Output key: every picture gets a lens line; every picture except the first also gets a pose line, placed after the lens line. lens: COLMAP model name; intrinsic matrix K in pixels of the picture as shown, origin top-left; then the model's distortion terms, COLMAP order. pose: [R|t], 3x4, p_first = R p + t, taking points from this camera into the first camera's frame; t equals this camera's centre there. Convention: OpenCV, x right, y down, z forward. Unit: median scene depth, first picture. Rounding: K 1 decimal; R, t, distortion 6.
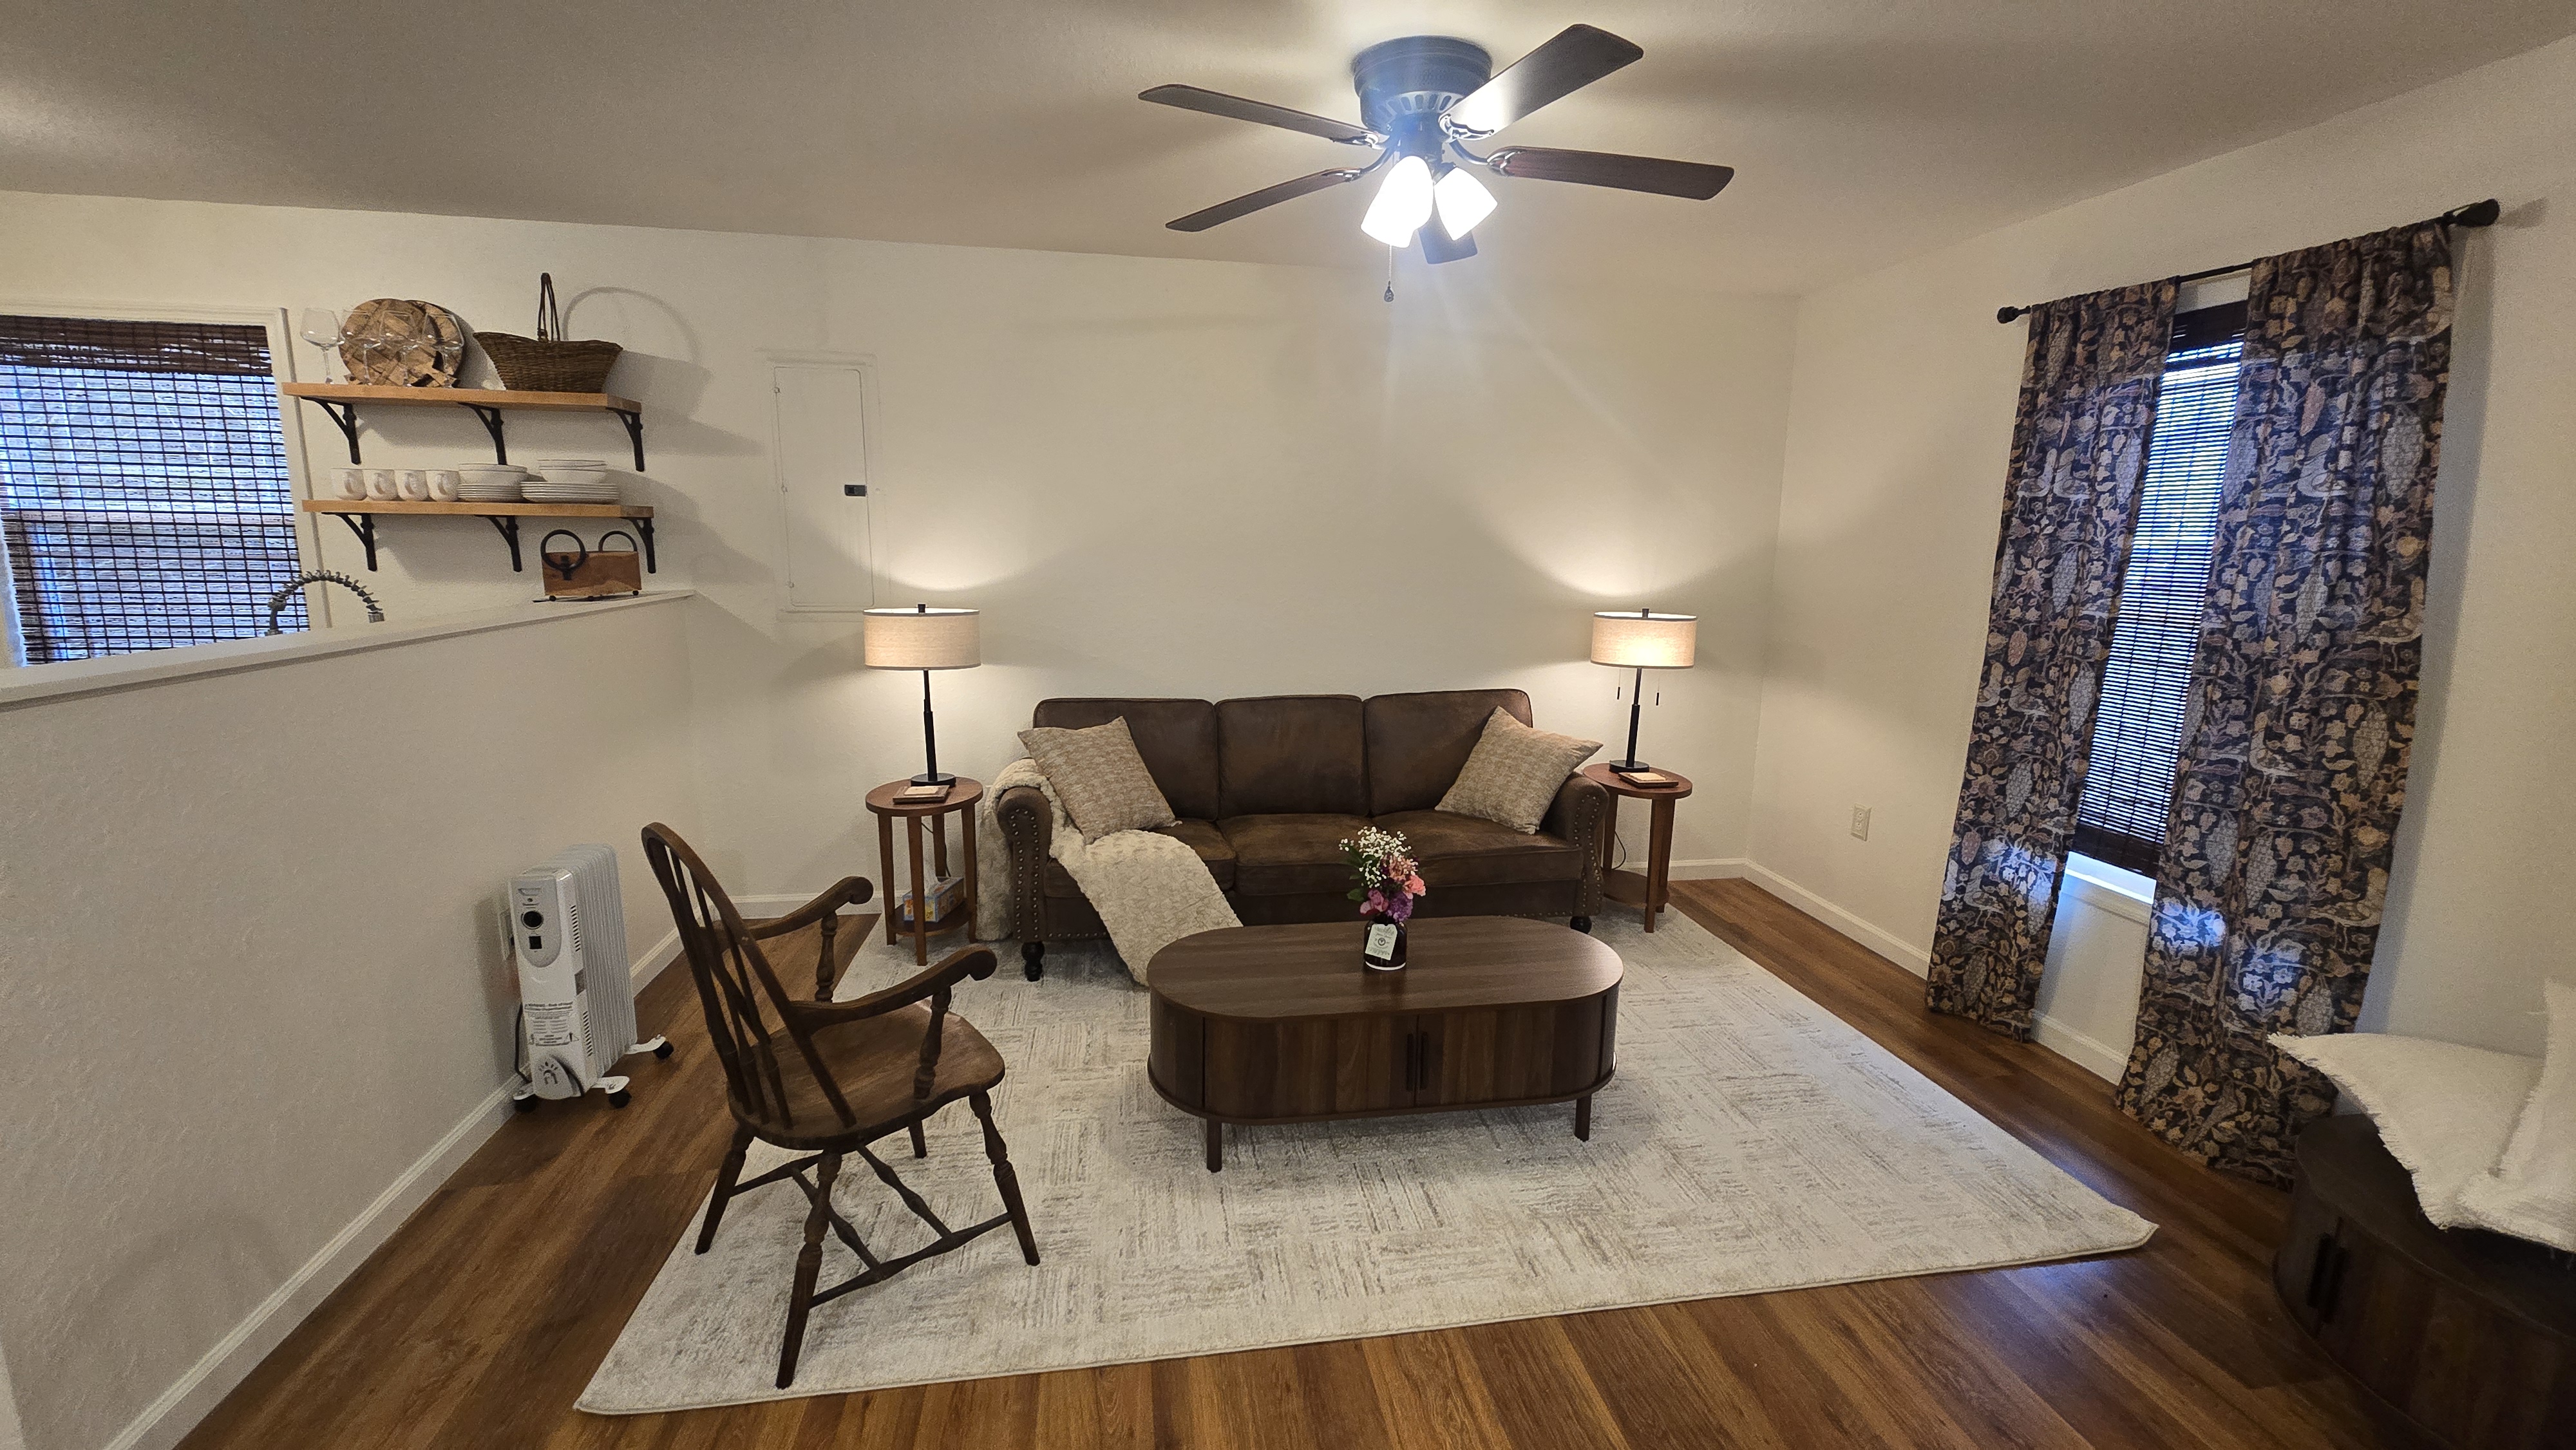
lens RADIAL K [[1057.4, 0, 1288.0], [0, 1057.4, 725.0], [0, 0, 1]] dist [-0.002942, -0.000108]
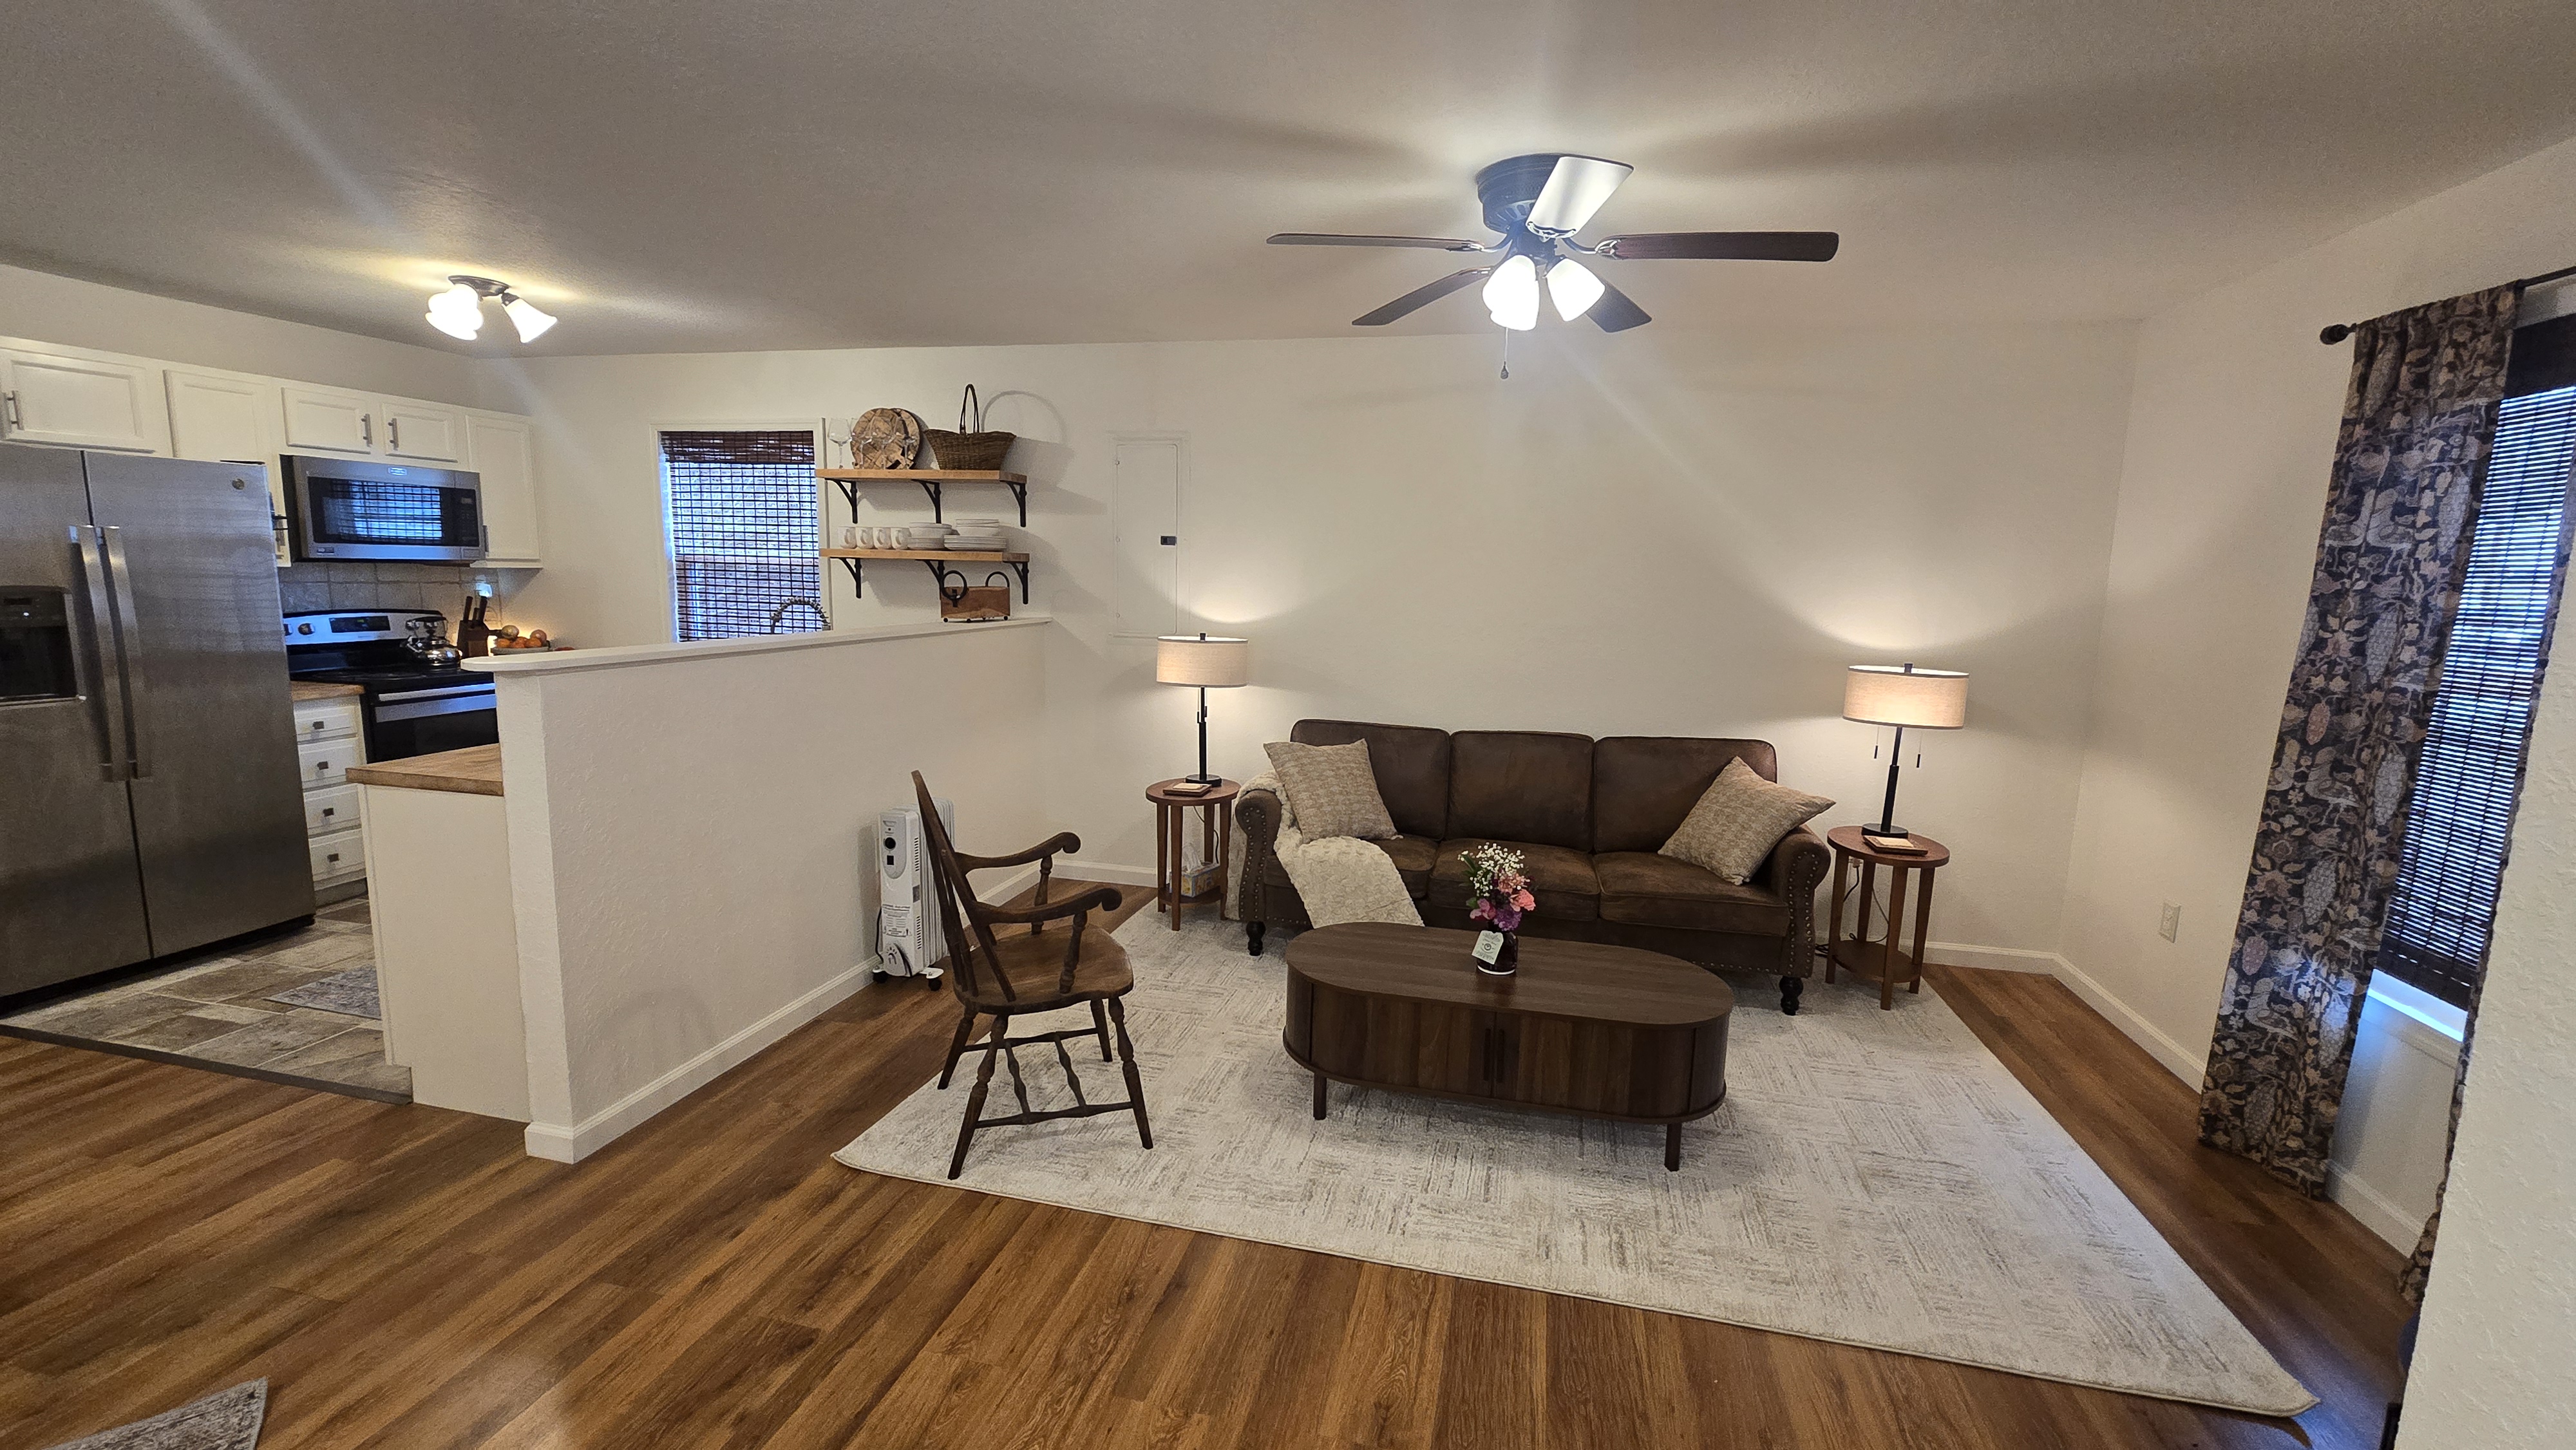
lens RADIAL K [[1057.4, 0, 1288.0], [0, 1057.4, 725.0], [0, 0, 1]] dist [-0.002942, -0.000108]
pose [[0.921015, 0.063997, -0.384234, 0.245108], [-0.079732, 0.996499, -0.025146, 0.014722], [0.381279, 0.053795, 0.922893, -0.089387]]
